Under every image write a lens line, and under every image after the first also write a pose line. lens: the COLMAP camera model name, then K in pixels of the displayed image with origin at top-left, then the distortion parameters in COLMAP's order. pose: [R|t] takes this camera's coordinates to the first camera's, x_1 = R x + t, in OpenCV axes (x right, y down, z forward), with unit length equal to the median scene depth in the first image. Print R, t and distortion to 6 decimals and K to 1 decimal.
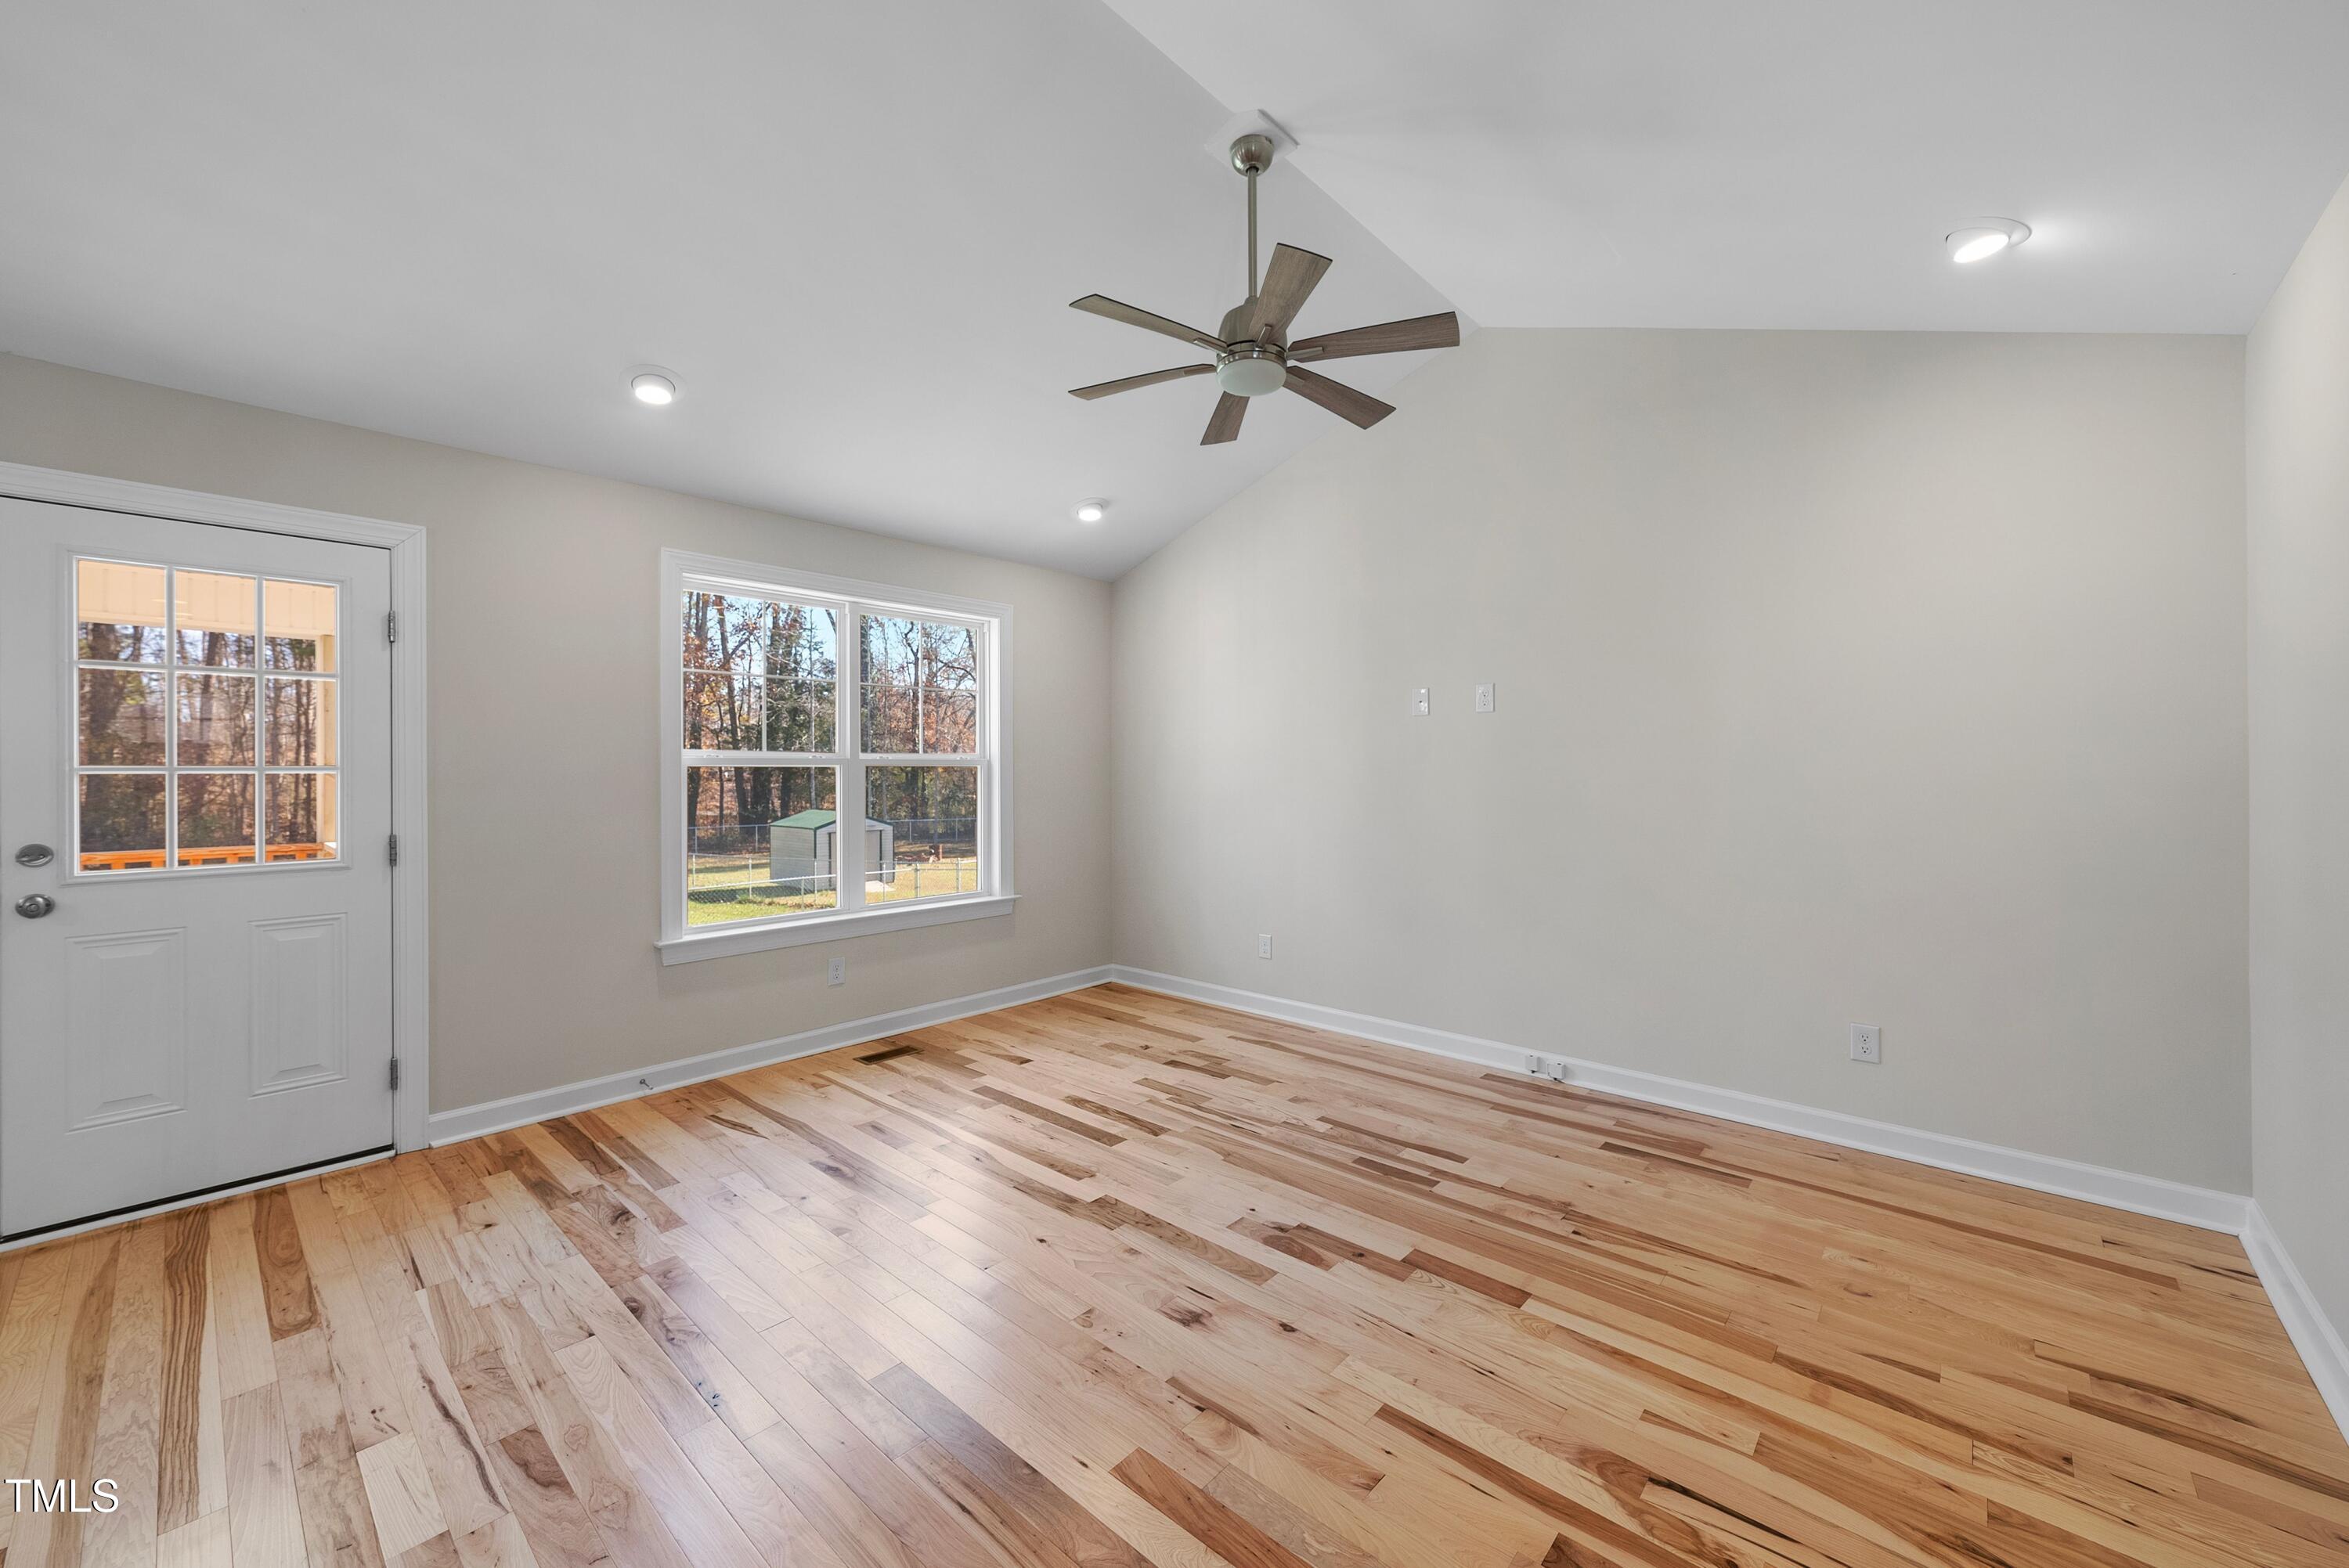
lens RADIAL K [[904.8, 0, 1187.6], [0, 904.8, 766.0], [0, 0, 1]] dist [0.000297, -0.000016]
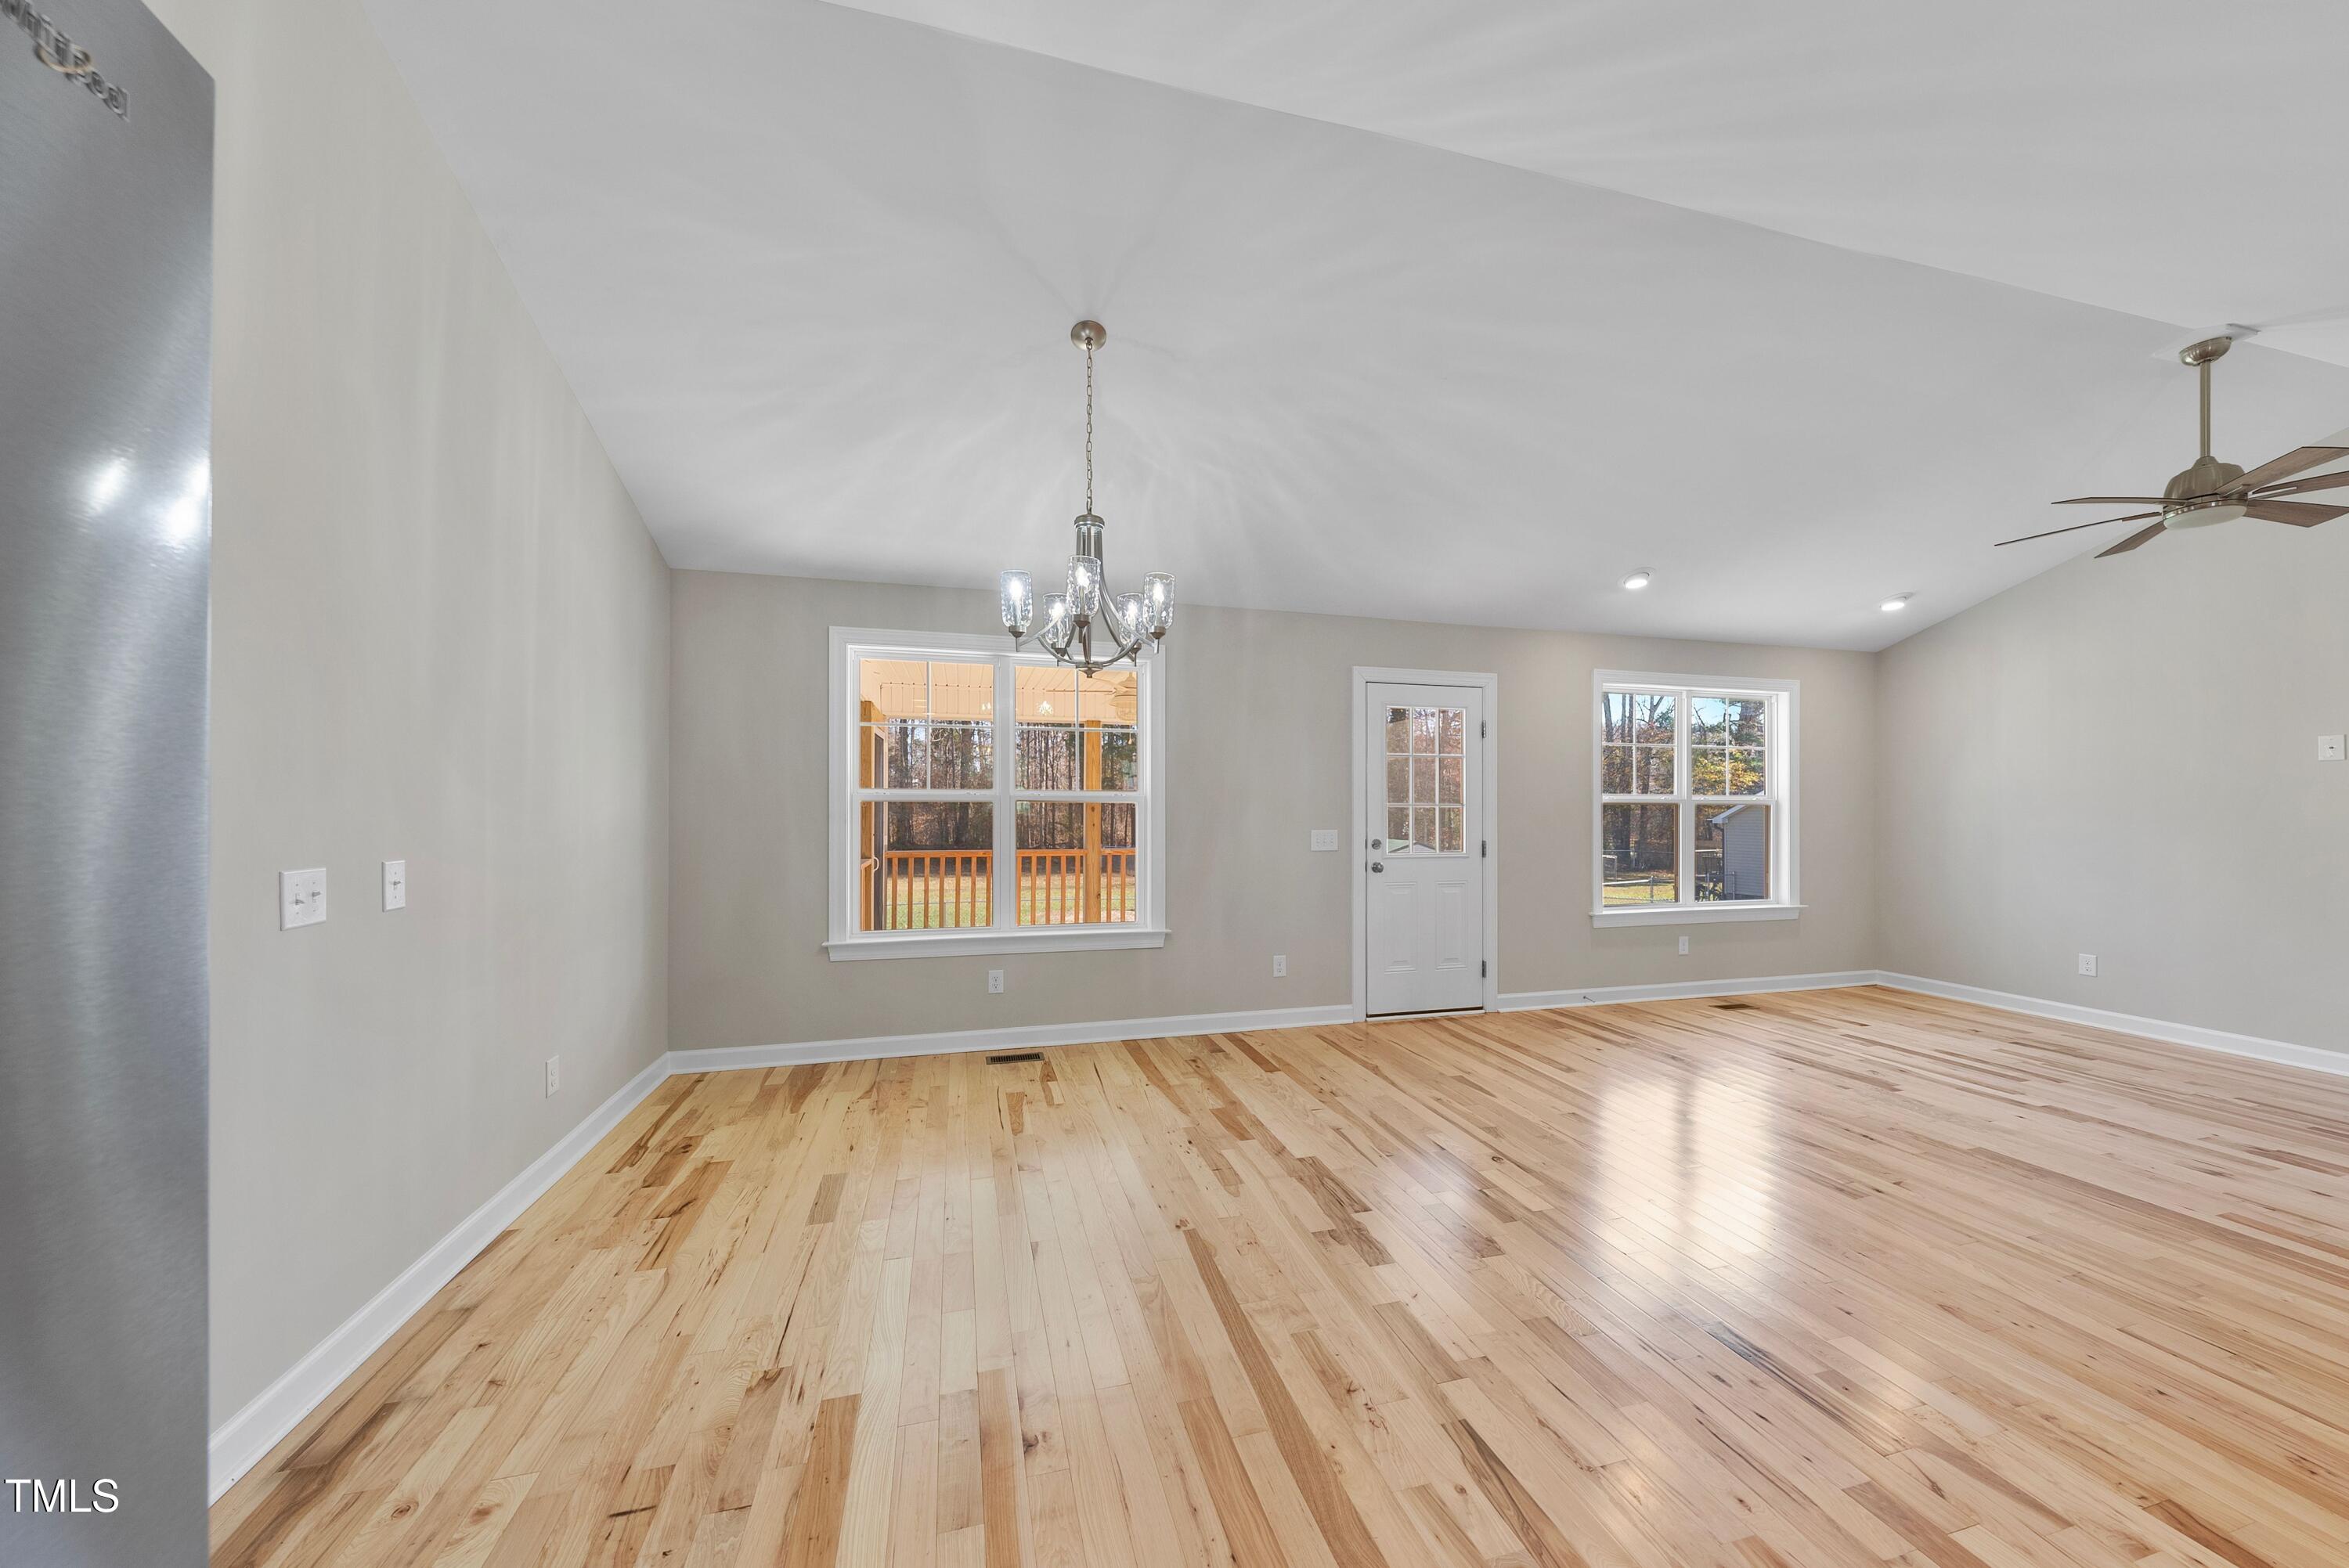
lens RADIAL K [[815.0, 0, 1177.0], [0, 815.0, 800.9], [0, 0, 1]] dist [-0.001663, 0.000136]
pose [[0.837859, 0.003189, -0.545878, -0.494468], [-0.004358, 0.999990, -0.000846, -0.001851], [0.545870, 0.003087, 0.837864, -0.758313]]
